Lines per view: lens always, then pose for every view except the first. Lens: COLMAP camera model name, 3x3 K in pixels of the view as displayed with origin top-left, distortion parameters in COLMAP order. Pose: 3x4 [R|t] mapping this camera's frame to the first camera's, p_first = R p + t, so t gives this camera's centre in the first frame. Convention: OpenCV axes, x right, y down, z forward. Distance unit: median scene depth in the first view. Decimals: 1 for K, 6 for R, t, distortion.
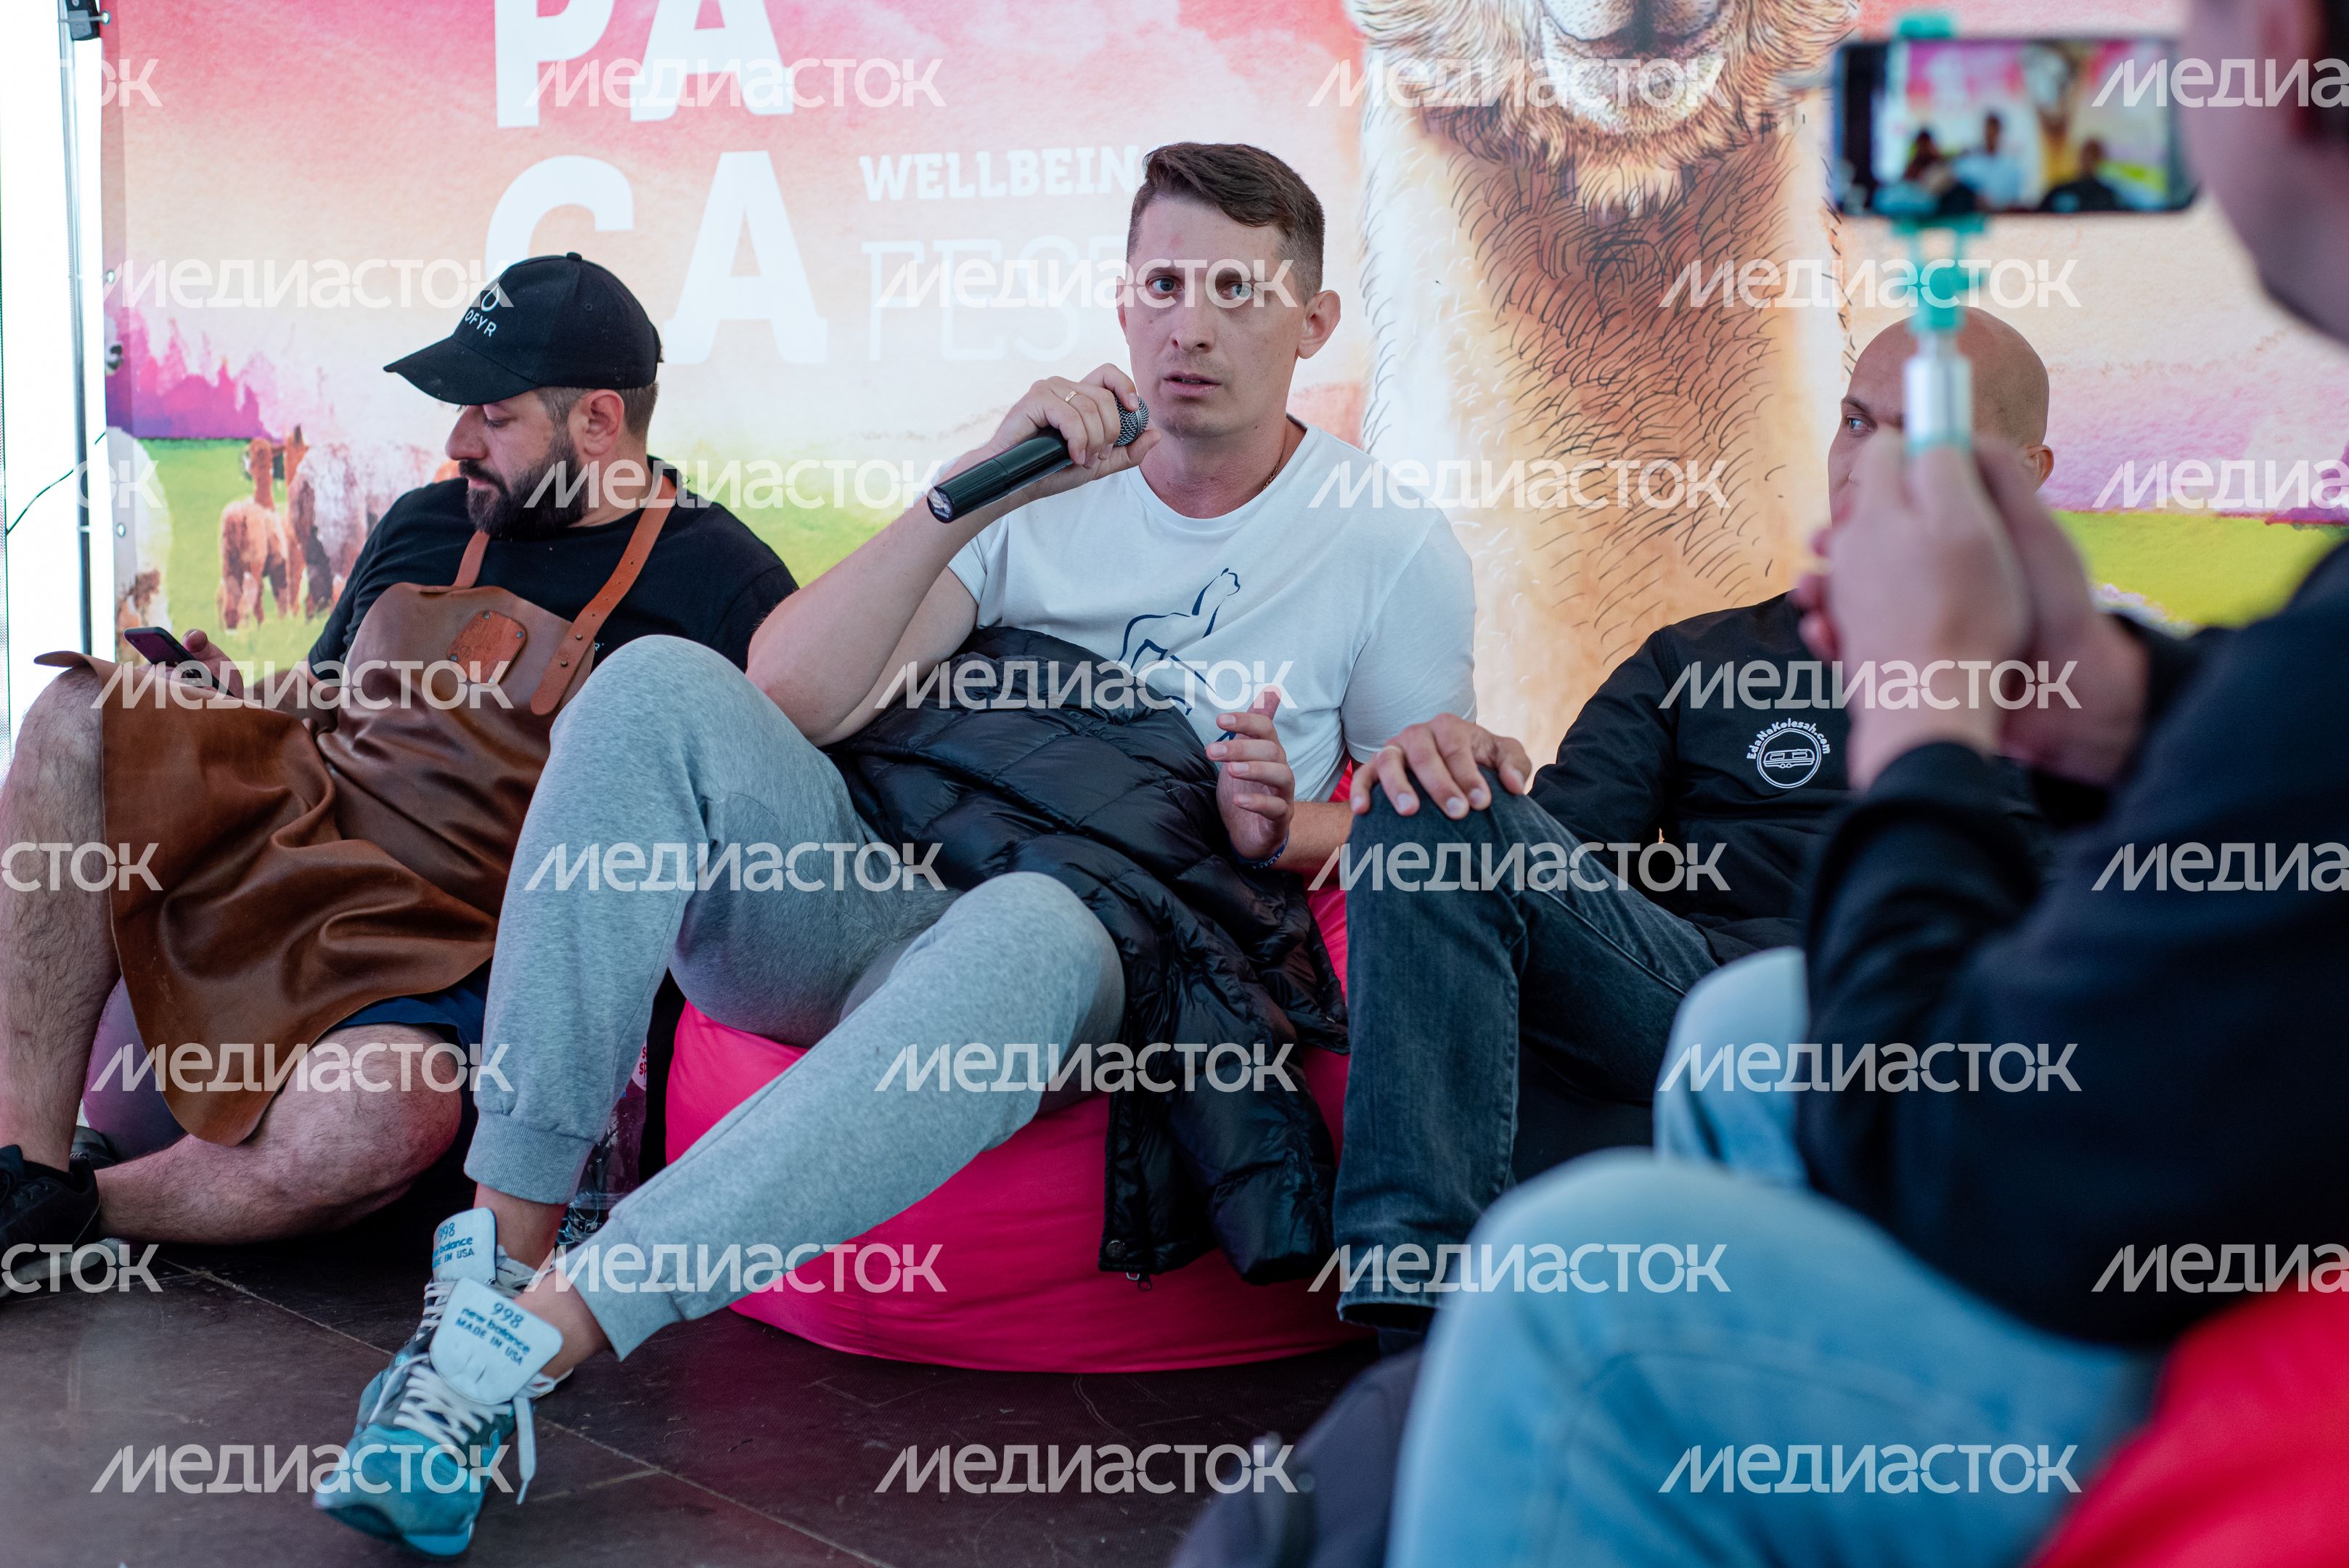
lens RADIAL K [[3316.6, 0, 1174.5], [0, 3316.6, 784.0], [0, 0, 1]] dist [-0.003376, -0.062963]
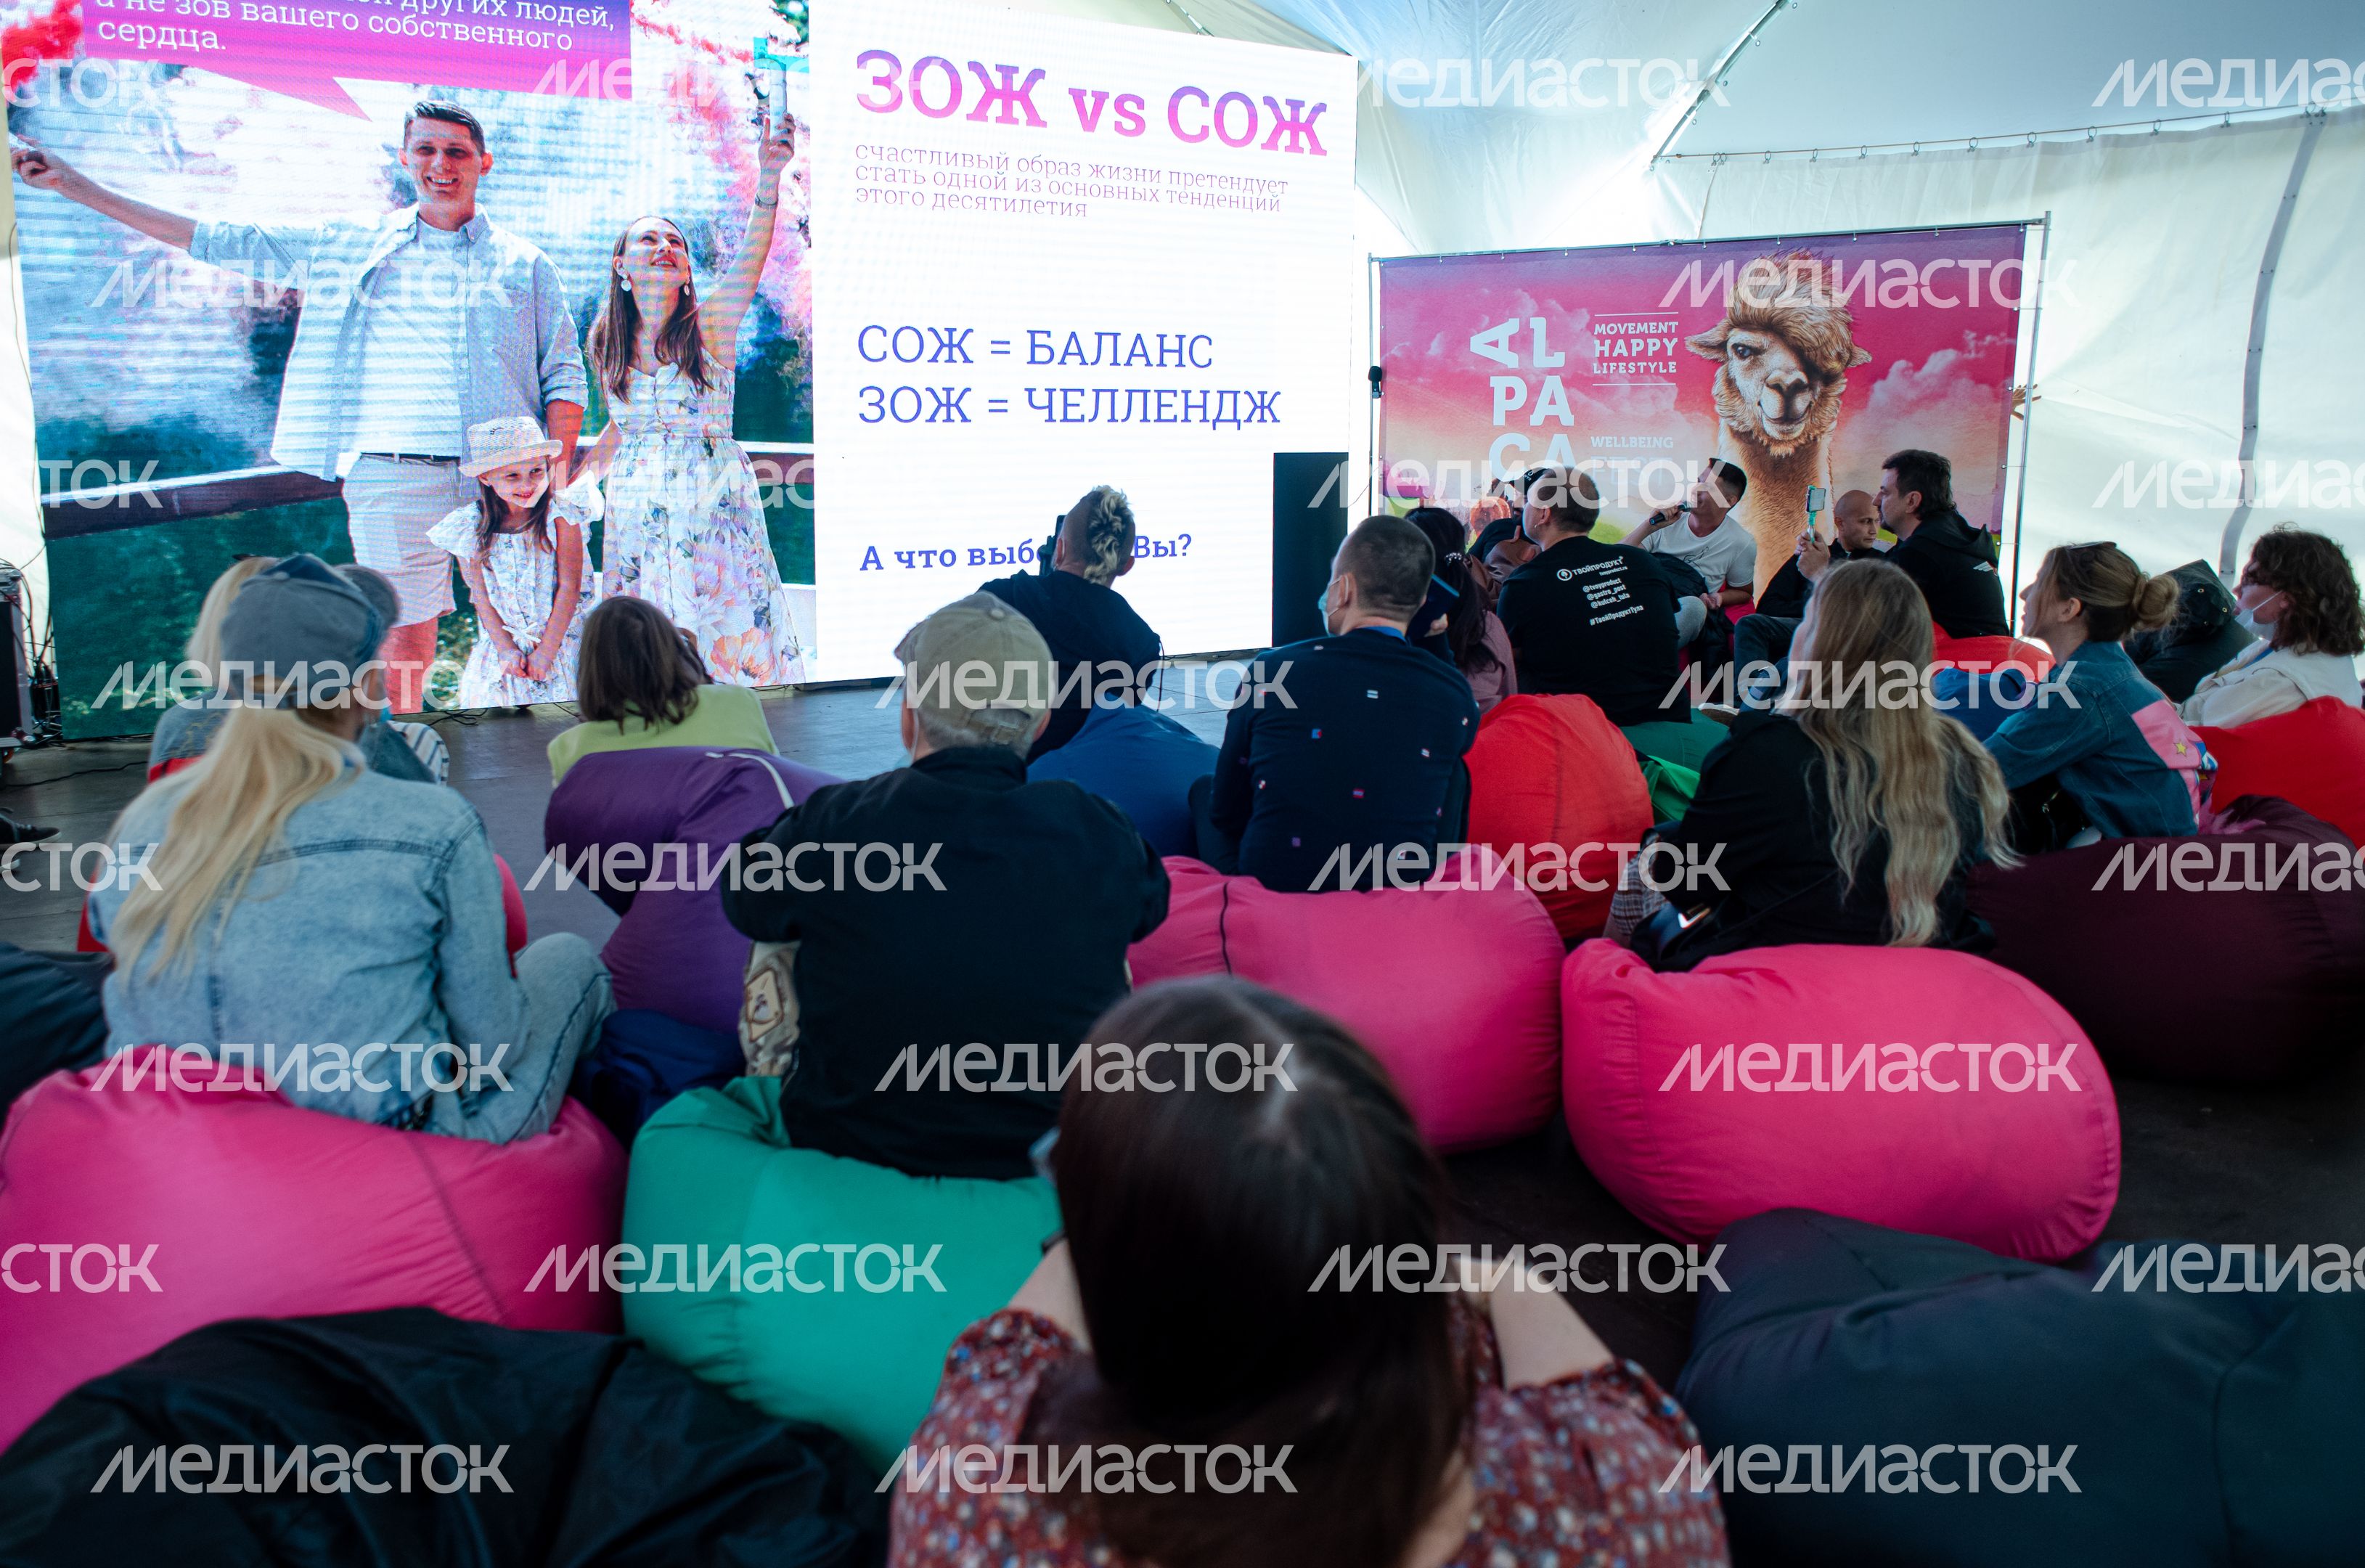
lens RADIAL K [[1833.8, 0, 1070.0], [0, 1833.8, 715.9], [0, 0, 1]] dist [-0.088330, 0.116983]
pose [[0.987276, 0.013112, -0.158475, -0.420926], [-0.001756, 0.997433, 0.071587, 0.004358], [0.159007, -0.070398, 0.984764, -1.595687]]
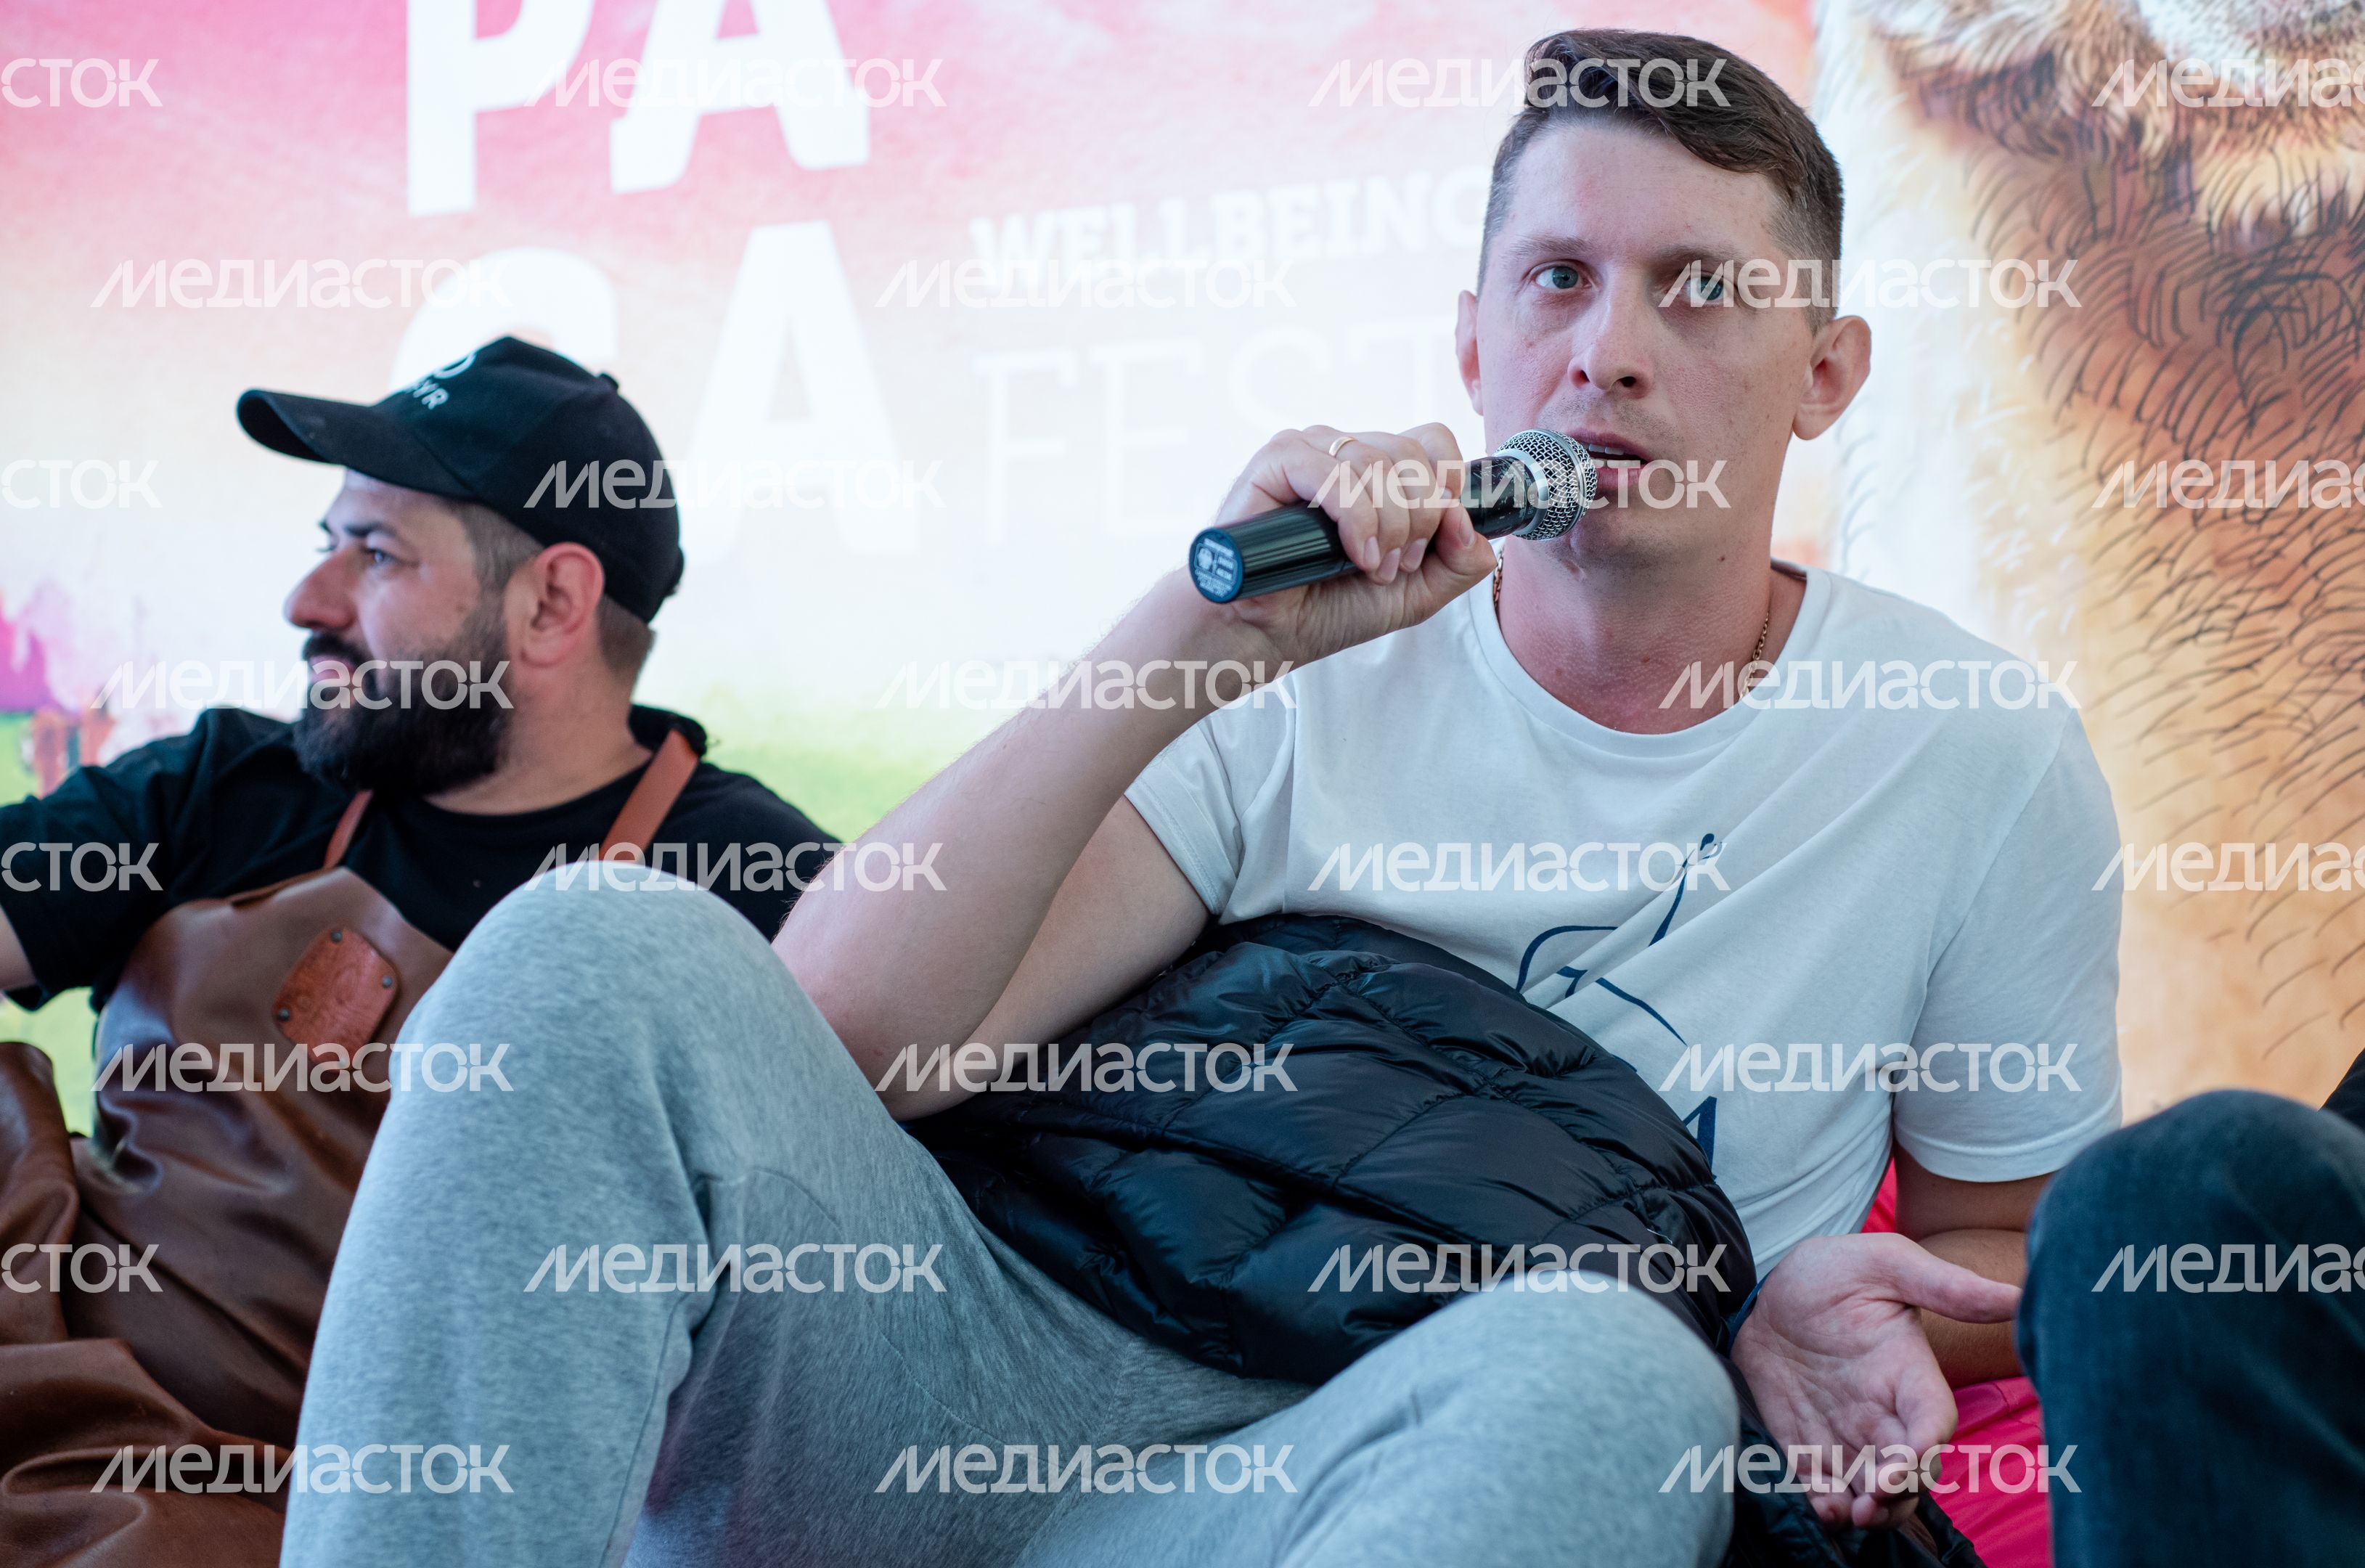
lens RADIAL K [[3576.7, 0, 1240.1], [0, 3576.7, 929.1], [0, 0, 1]] dist [-0.029124, 0.029976]
pose [[0.999845, -0.003524, -0.017229, -0.036901], [0.001633, 0.994088, -0.108568, 0.017640], [0.017509, 0.108523, 0.993940, 0.382626]]
